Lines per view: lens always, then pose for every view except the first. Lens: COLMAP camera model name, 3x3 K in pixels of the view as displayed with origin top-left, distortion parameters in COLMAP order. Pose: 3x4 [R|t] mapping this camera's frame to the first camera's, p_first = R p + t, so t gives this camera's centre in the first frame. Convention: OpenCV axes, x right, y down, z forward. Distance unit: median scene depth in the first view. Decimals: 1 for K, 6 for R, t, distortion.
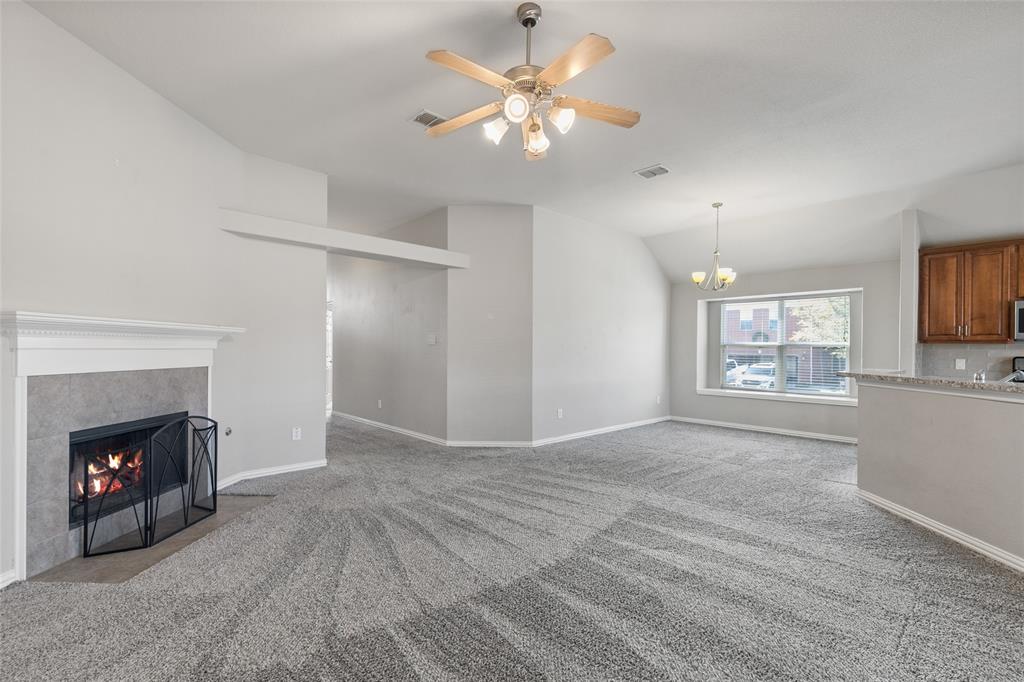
lens RADIAL K [[460.9, 0, 513.7], [0, 460.9, 346.5], [0, 0, 1]] dist [0.003113, 0.000291]
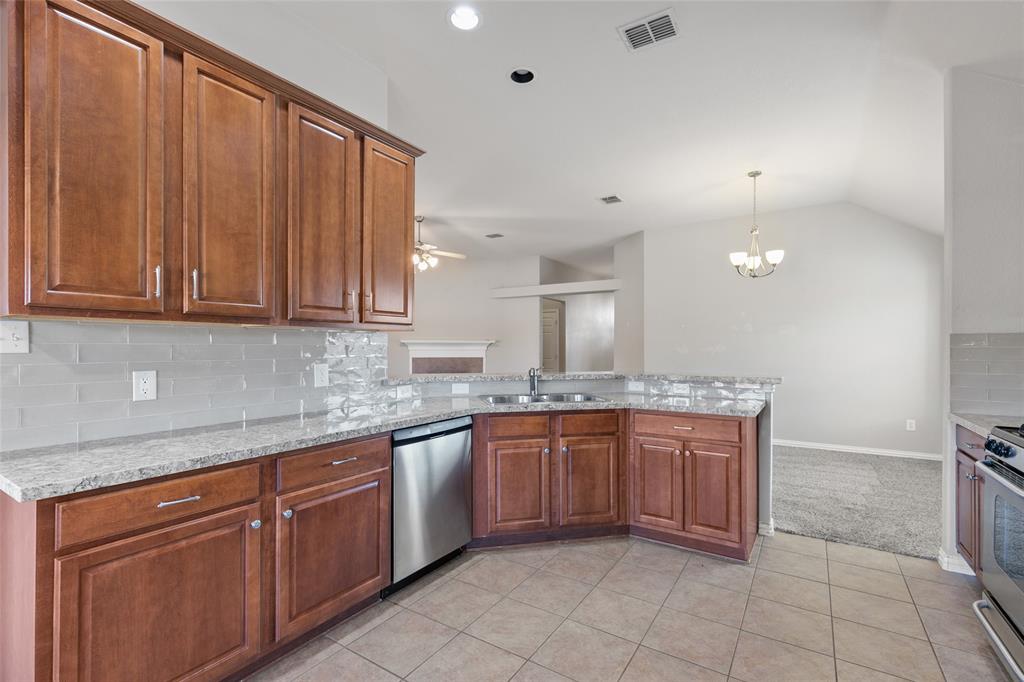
lens RADIAL K [[460.9, 0, 513.7], [0, 460.9, 346.5], [0, 0, 1]] dist [0.003113, 0.000291]
pose [[0.248039, -0.011182, -0.968686, 1.788752], [0.004722, 0.999935, -0.010334, 0.012149], [0.968739, -0.002011, 0.248076, 0.599714]]
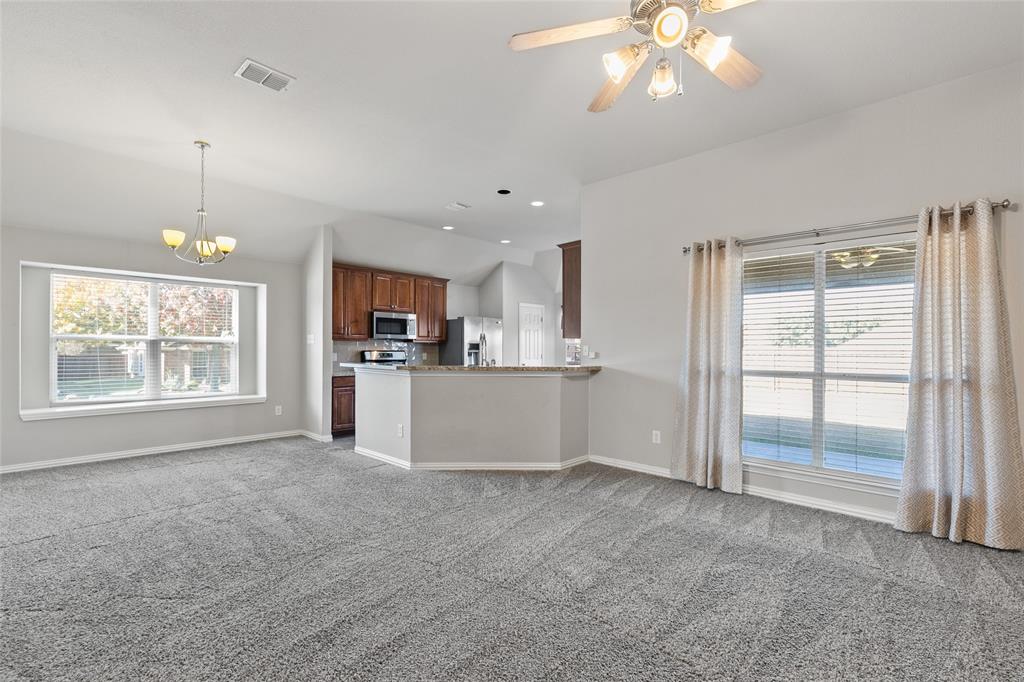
lens RADIAL K [[460.9, 0, 513.7], [0, 460.9, 346.5], [0, 0, 1]] dist [0.003113, 0.000291]
pose [[-0.072763, -0.003795, 0.997342, -0.492106], [-0.009081, 0.999954, 0.003142, 0.000891], [-0.997308, -0.008828, -0.072794, 0.898734]]
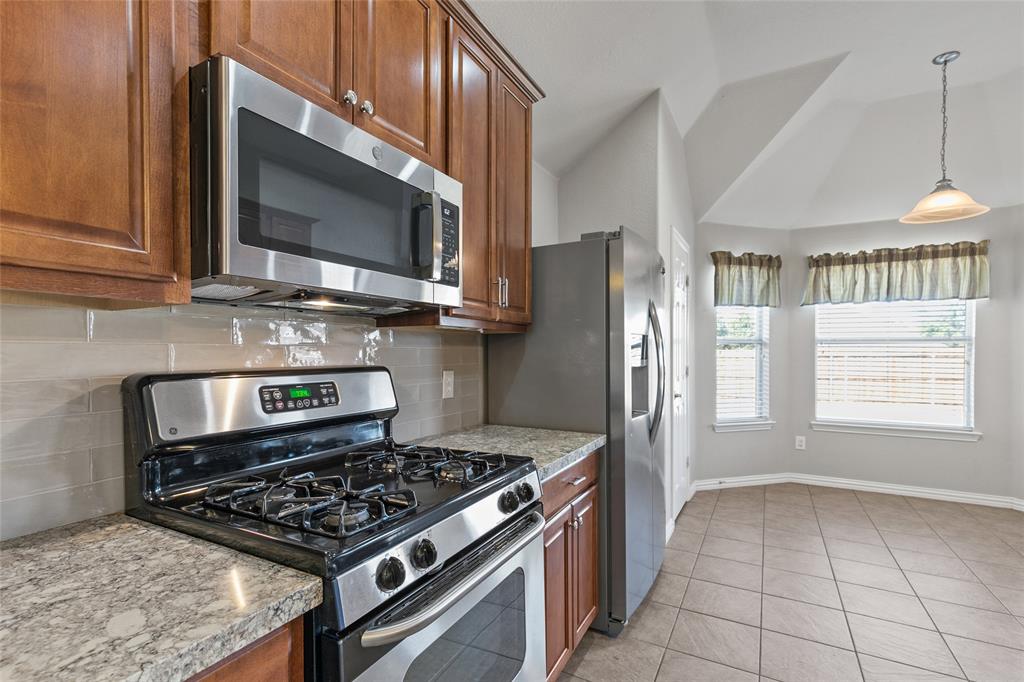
lens RADIAL K [[465.5, 0, 509.9], [0, 465.5, 356.7], [0, 0, 1]] dist [-0.000185, -0.000628]
pose [[-0.312208, -0.018636, 0.949831, 1.184370], [-0.005430, 0.999826, 0.017832, 0.012717], [-0.949998, 0.000409, -0.312255, 1.273123]]
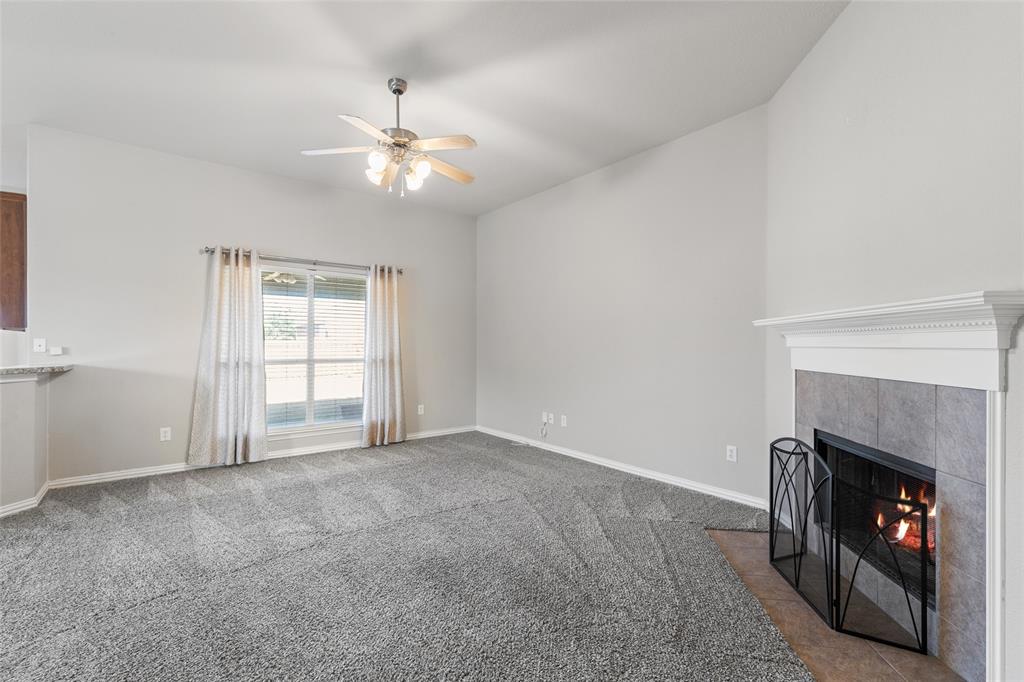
lens RADIAL K [[460.9, 0, 513.7], [0, 460.9, 346.5], [0, 0, 1]] dist [0.003113, 0.000291]
pose [[-0.996449, -0.009317, 0.083683, -0.281127], [-0.009197, 0.999956, 0.001816, 0.005930], [-0.083697, 0.001040, -0.996491, 1.556986]]
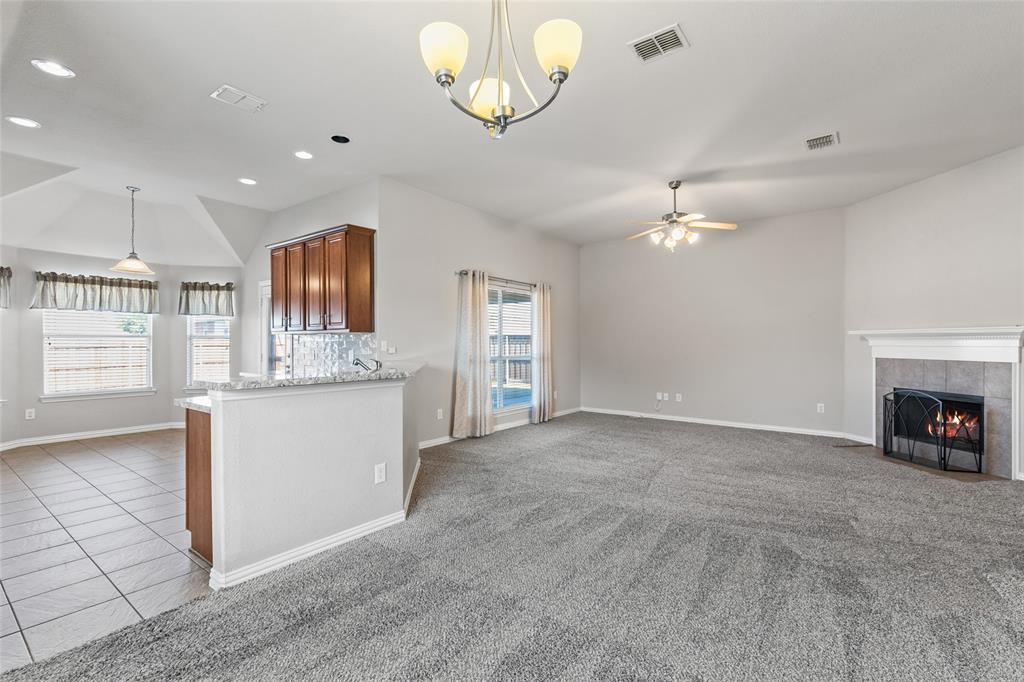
lens RADIAL K [[463.7, 0, 514.5], [0, 463.7, 343.7], [0, 0, 1]] dist [0.003711, 0.000973]
pose [[-0.984319, -0.007725, -0.176229, 0.762433], [-0.007364, 0.999969, -0.002700, 0.009295], [0.176244, -0.001360, -0.984345, 2.019290]]
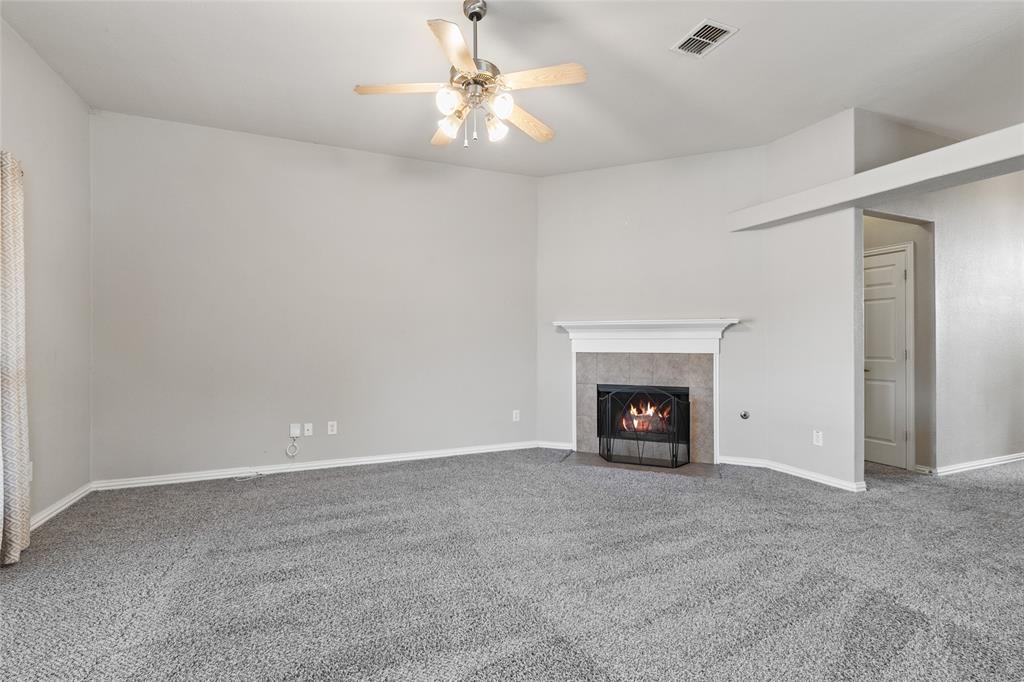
lens RADIAL K [[467.8, 0, 514.4], [0, 467.8, 345.3], [0, 0, 1]] dist [0.001090, 0.000456]
pose [[-0.330737, 0.002555, -0.943719, 0.677033], [0.000882, 0.999997, 0.002398, 0.019379], [0.943722, -0.000039, -0.330739, 0.976239]]
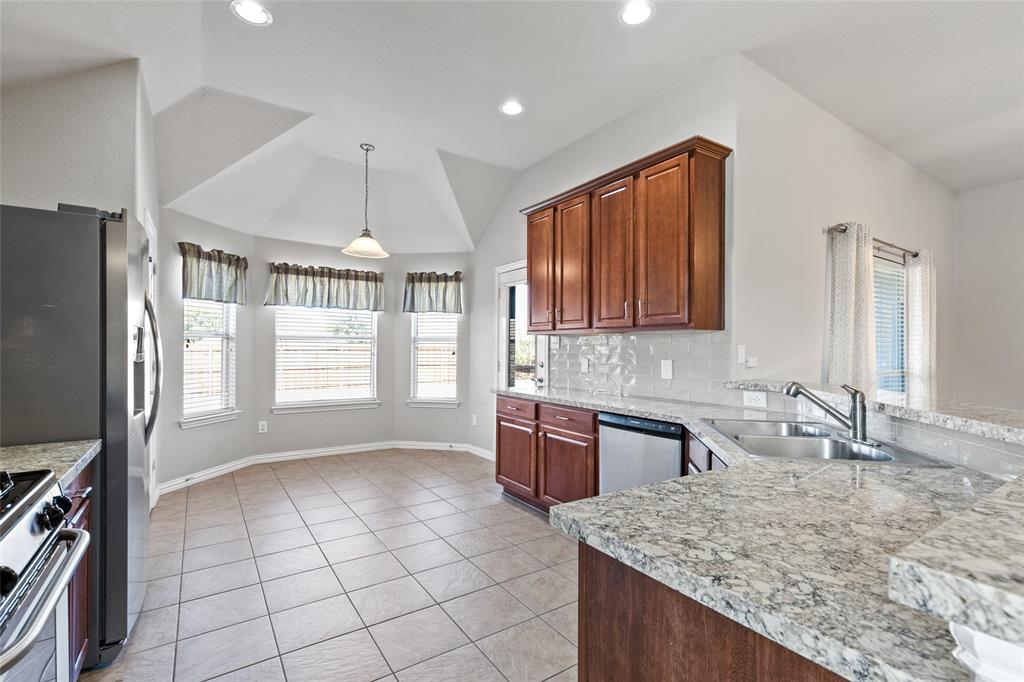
lens RADIAL K [[460.9, 0, 513.7], [0, 460.9, 346.5], [0, 0, 1]] dist [0.003113, 0.000291]
pose [[-0.988914, -0.015318, 0.147699, 1.173036], [-0.016064, 0.999864, -0.003861, 0.012363], [-0.147620, -0.006191, -0.989025, 1.407663]]
